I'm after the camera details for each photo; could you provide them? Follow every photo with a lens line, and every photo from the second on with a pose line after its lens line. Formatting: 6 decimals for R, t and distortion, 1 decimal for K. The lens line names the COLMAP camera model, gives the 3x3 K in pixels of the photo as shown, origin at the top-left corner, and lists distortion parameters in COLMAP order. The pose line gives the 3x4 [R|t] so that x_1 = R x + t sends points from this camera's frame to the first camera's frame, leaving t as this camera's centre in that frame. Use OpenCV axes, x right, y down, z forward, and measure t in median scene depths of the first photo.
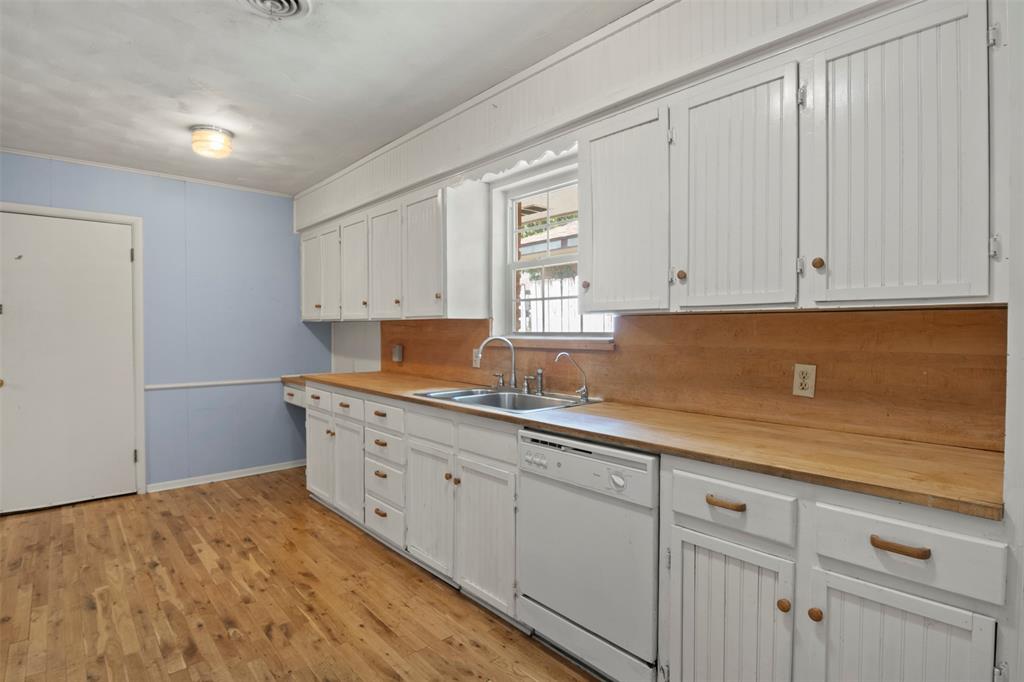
lens RADIAL K [[522.9, 0, 512.8], [0, 522.9, 335.7], [0, 0, 1]] dist [-0.002656, -0.000546]
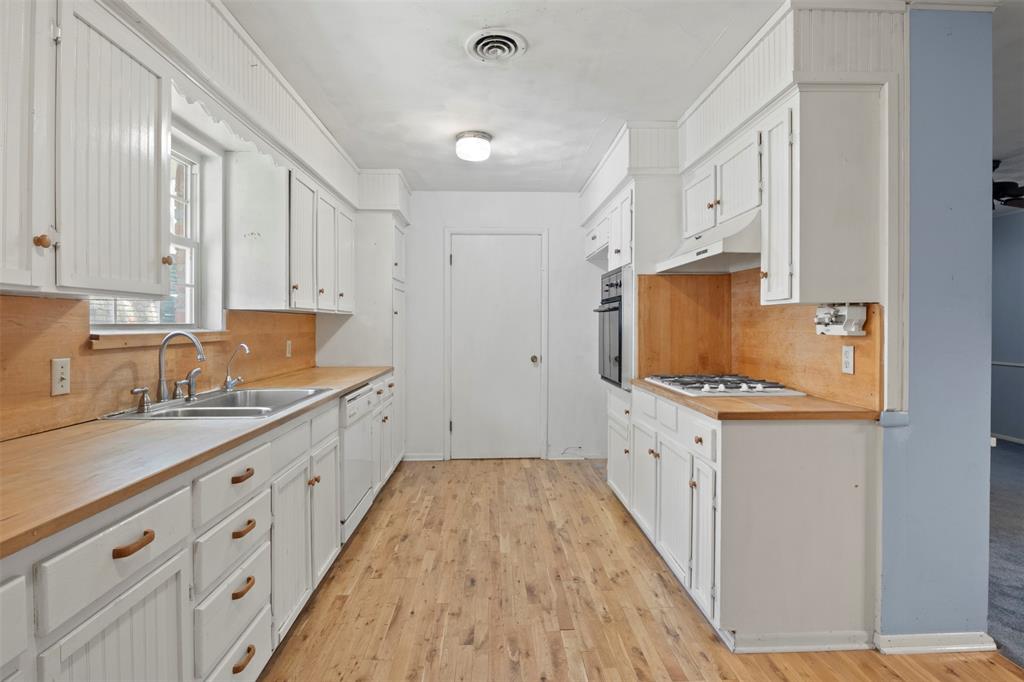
lens RADIAL K [[522.9, 0, 511.9], [0, 522.9, 332.5], [0, 0, 1]] dist [-0.002656, -0.000546]
pose [[-0.778506, -0.006281, 0.627605, -0.820931], [0.012068, 0.999615, 0.024973, -0.006913], [-0.627521, 0.027015, -0.778131, 1.270631]]
